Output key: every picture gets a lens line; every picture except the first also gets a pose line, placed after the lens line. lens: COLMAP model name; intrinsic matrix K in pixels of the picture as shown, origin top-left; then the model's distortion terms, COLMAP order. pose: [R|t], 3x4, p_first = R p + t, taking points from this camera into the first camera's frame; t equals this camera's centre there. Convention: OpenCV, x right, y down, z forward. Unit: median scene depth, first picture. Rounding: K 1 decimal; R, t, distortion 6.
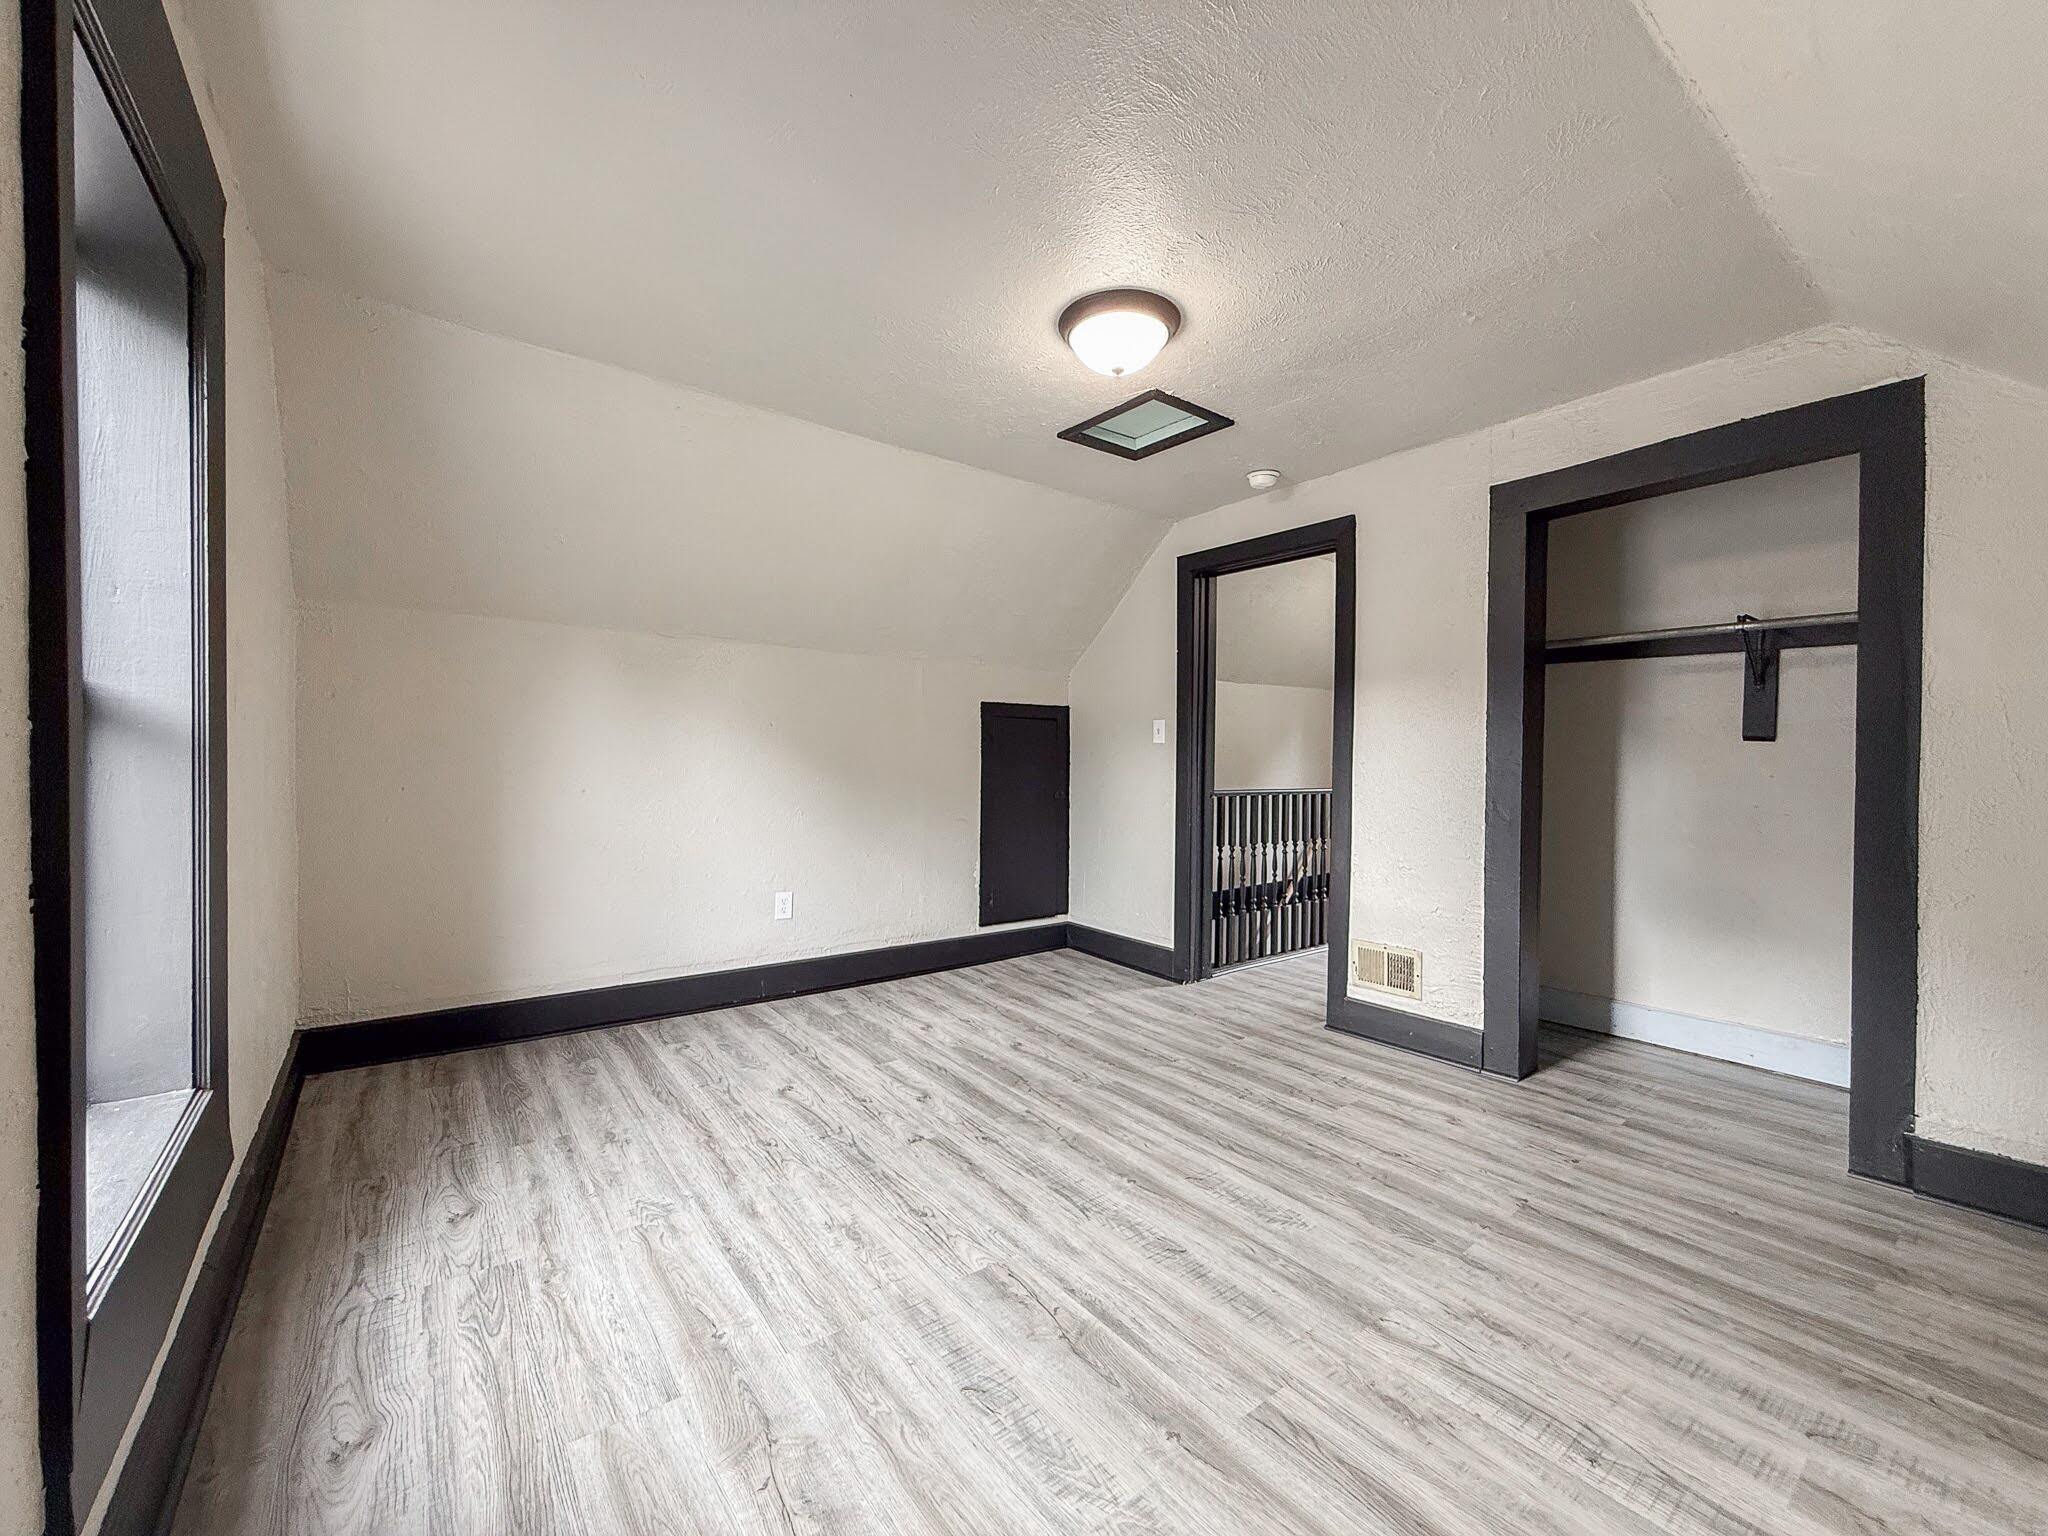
lens RADIAL K [[810.3, 0, 1020.7], [0, 810.3, 765.6], [0, 0, 1]] dist [-0.000834, 0.000082]
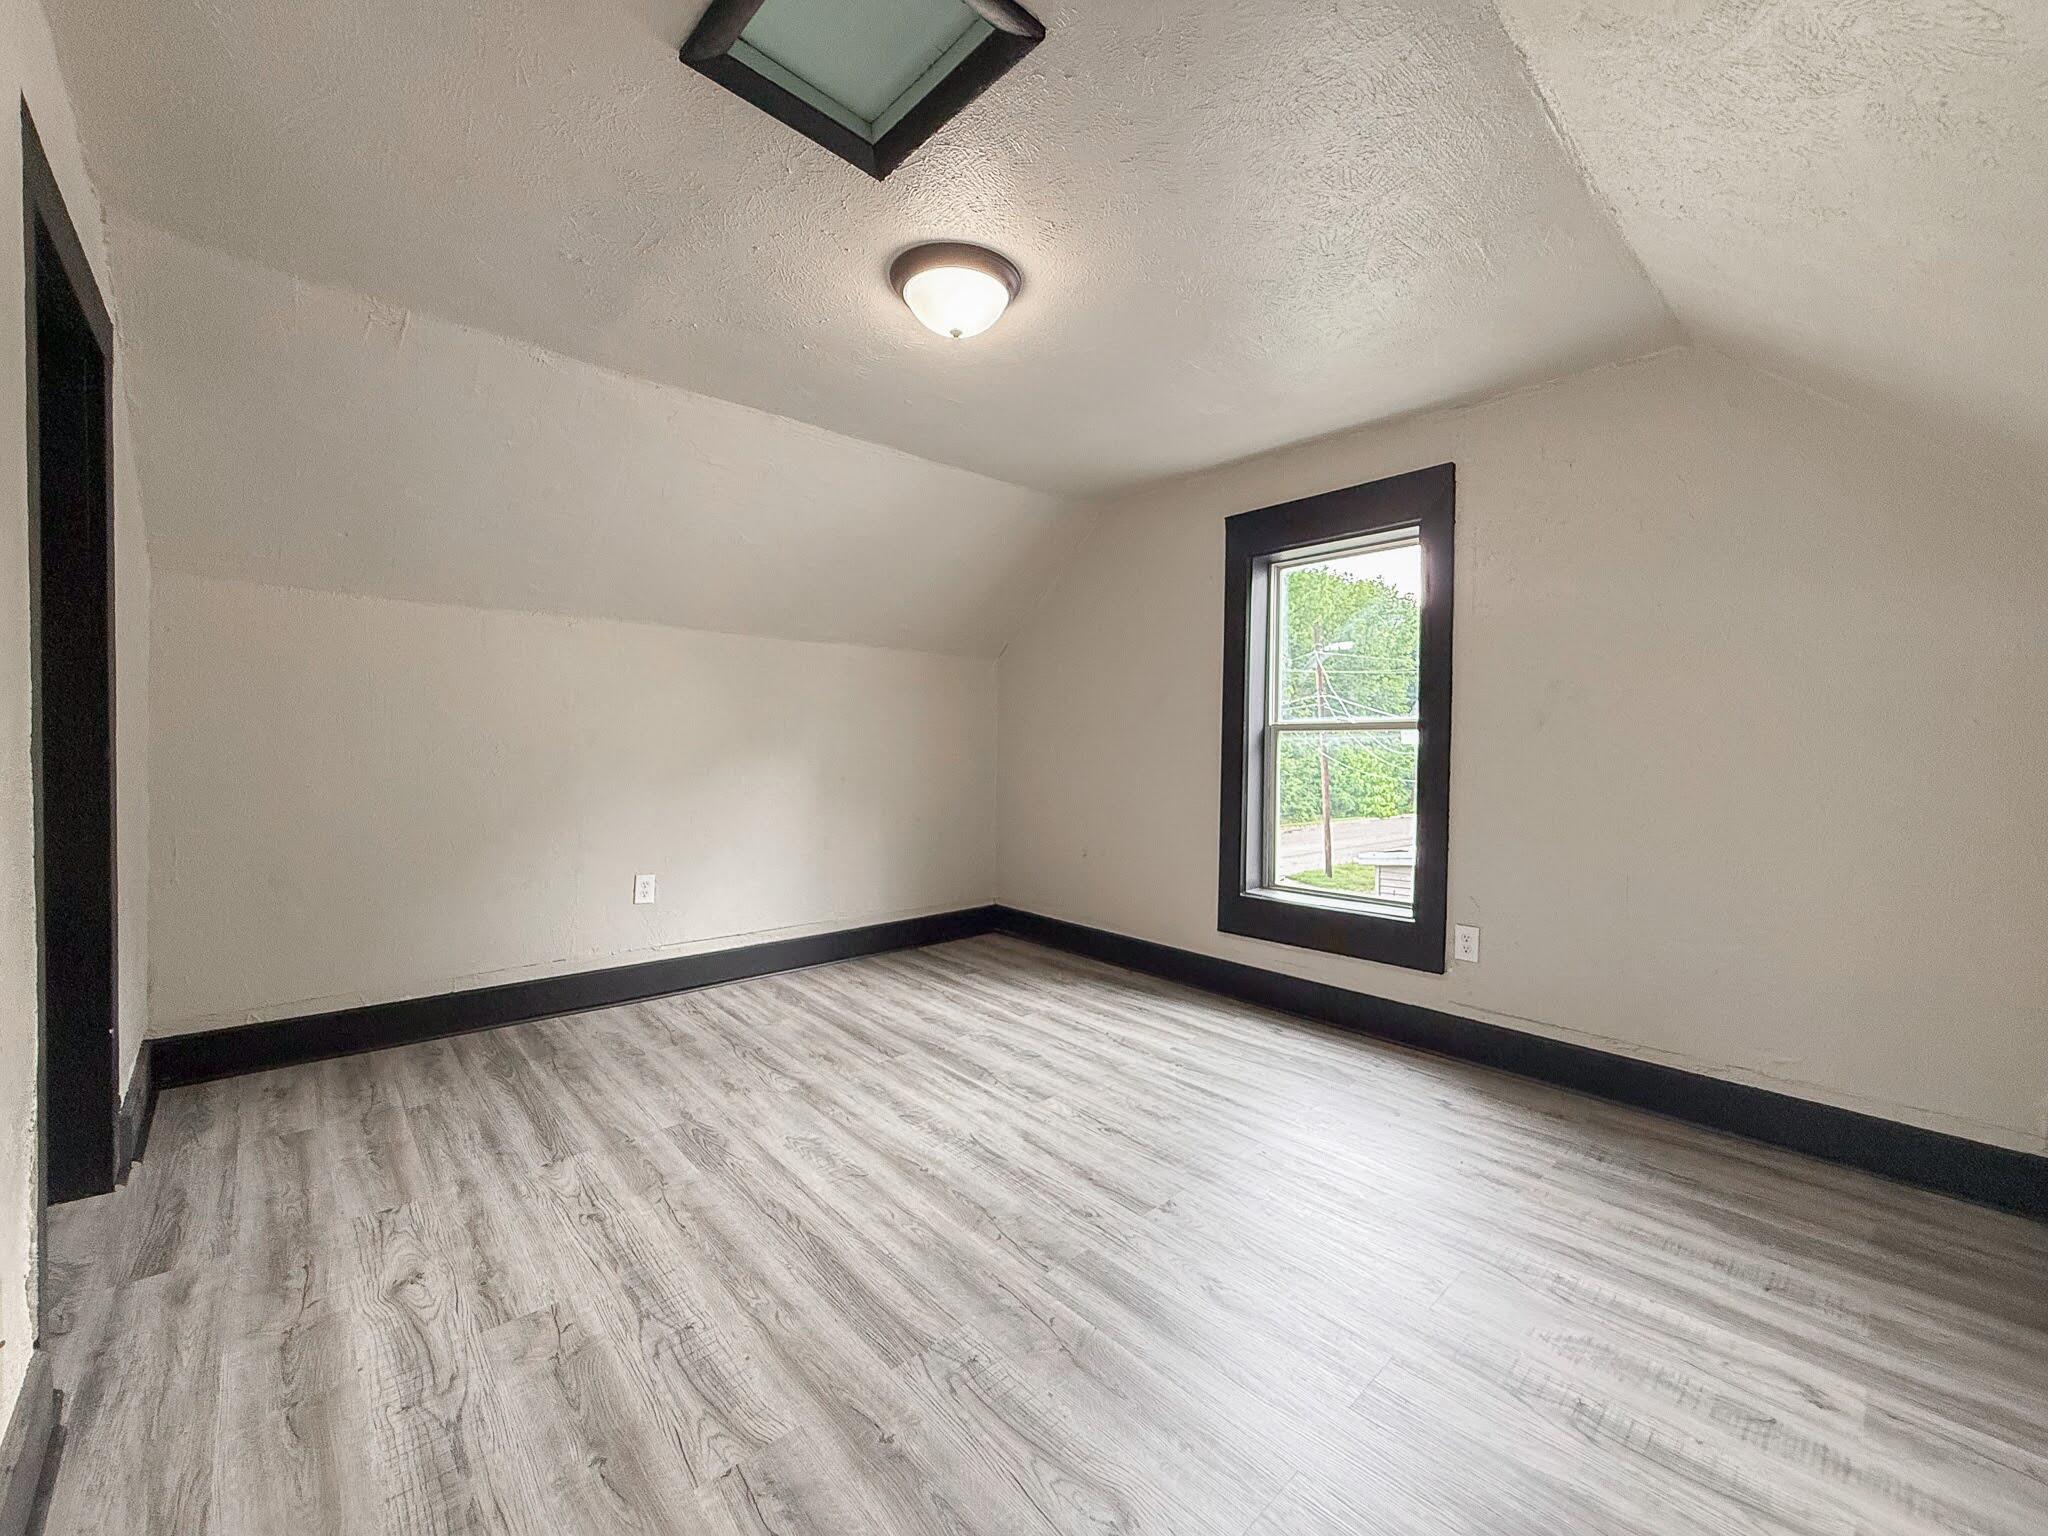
lens RADIAL K [[810.3, 0, 1020.7], [0, 810.3, 765.6], [0, 0, 1]] dist [-0.000834, 0.000082]
pose [[-0.995221, -0.022735, -0.094960, 0.122043], [-0.026341, 0.998972, 0.036887, -0.024533], [0.094023, 0.039212, -0.994797, 1.944974]]
